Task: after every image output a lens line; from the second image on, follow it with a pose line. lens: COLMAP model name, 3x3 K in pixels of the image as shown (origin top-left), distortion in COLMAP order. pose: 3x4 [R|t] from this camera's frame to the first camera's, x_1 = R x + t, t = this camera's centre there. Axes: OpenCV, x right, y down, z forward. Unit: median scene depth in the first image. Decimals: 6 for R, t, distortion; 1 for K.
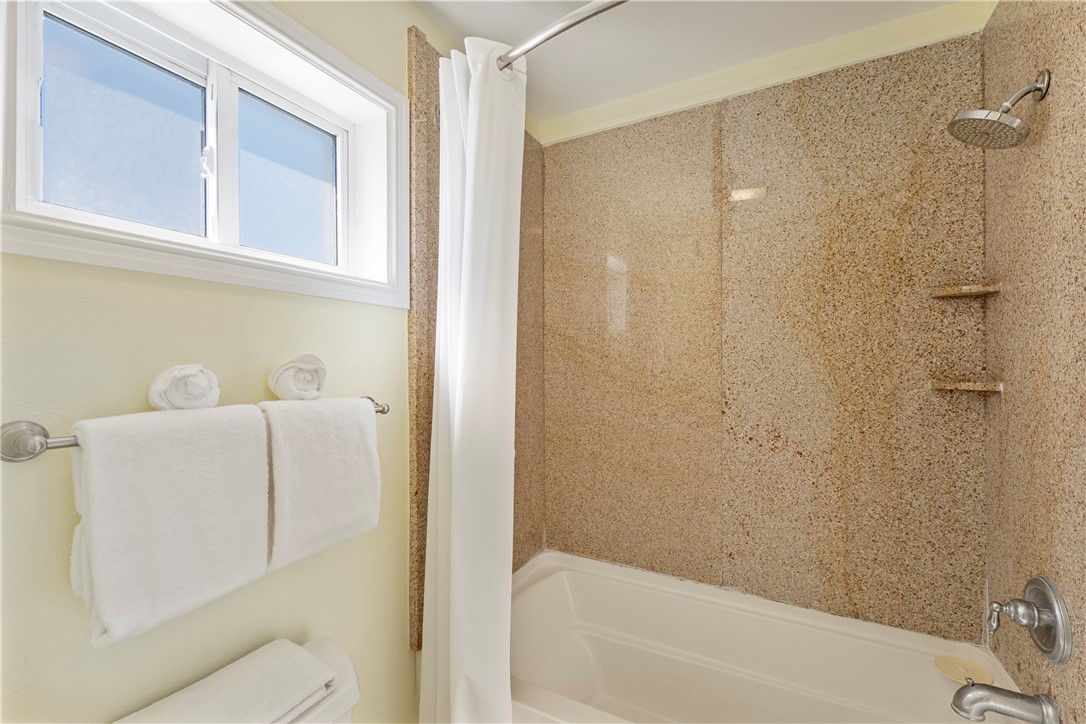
lens RADIAL K [[462.8, 0, 546.2], [0, 462.8, 358.1], [0, 0, 1]] dist [-0.001969, -0.000058]
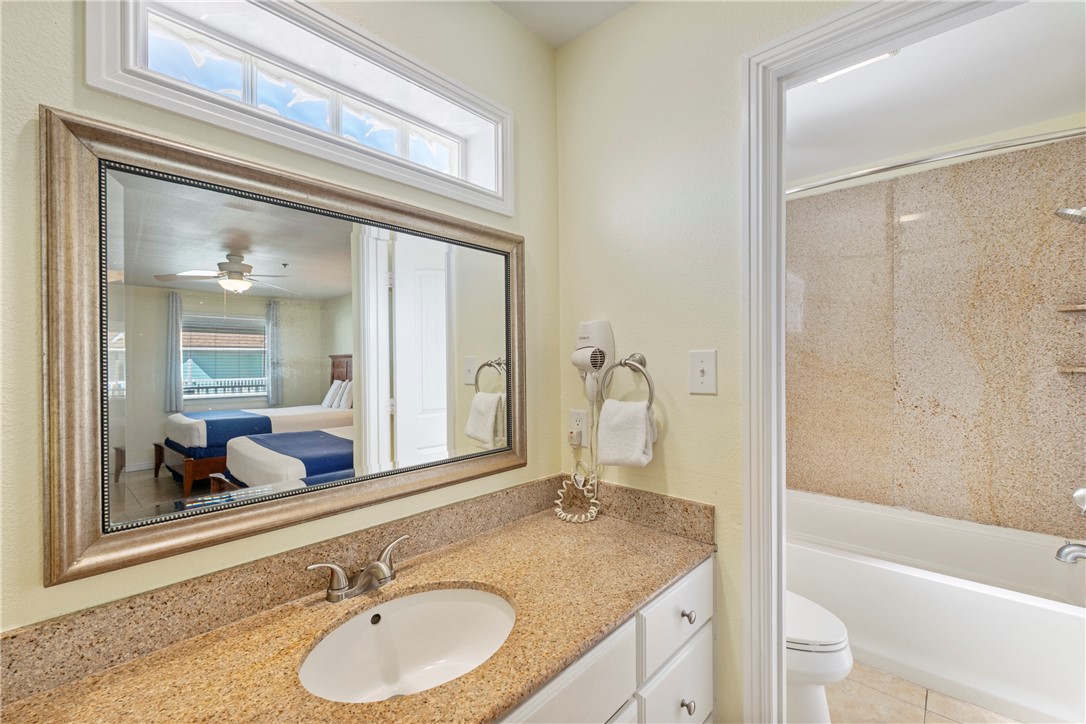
lens RADIAL K [[462.8, 0, 546.2], [0, 462.8, 358.1], [0, 0, 1]] dist [-0.001969, -0.000058]
pose [[0.968781, -0.002088, -0.247908, -0.367681], [0.003479, 0.999981, 0.005172, 0.006786], [0.247893, -0.005873, 0.968770, -0.789781]]
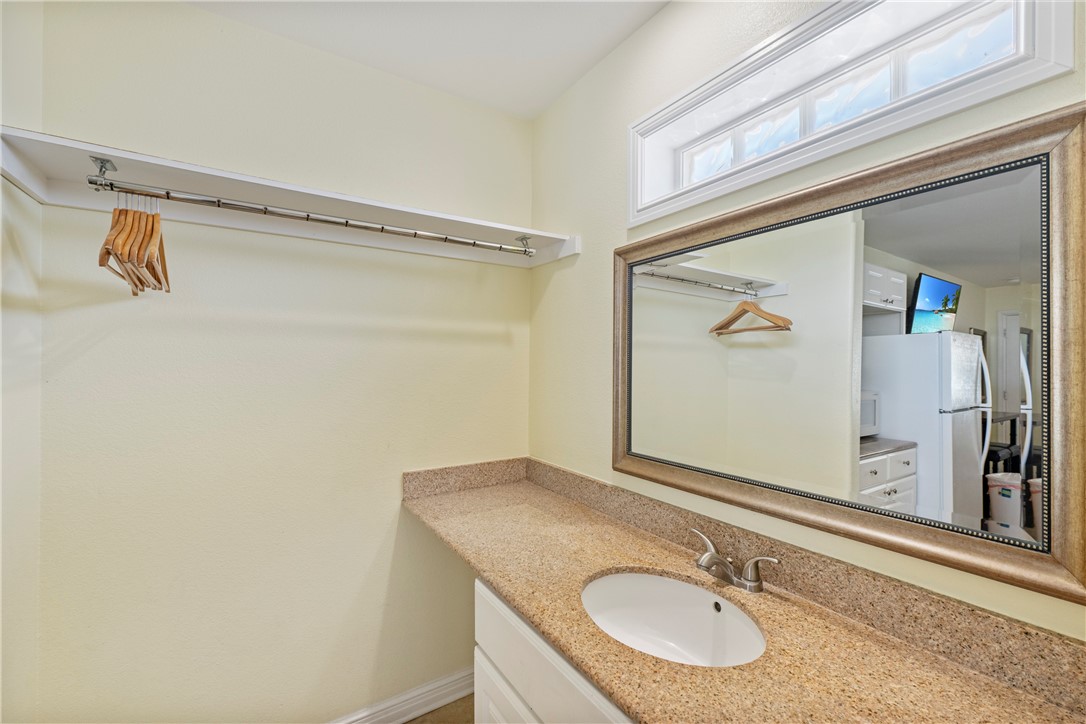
lens RADIAL K [[465.0, 0, 546.0], [0, 465.0, 363.4], [0, 0, 1]] dist [0.001917, 0.000367]
pose [[-0.496431, -0.005627, -0.868058, 1.174610], [0.000199, 0.999978, -0.006596, 0.027356], [0.868076, -0.003447, -0.496420, 2.265364]]
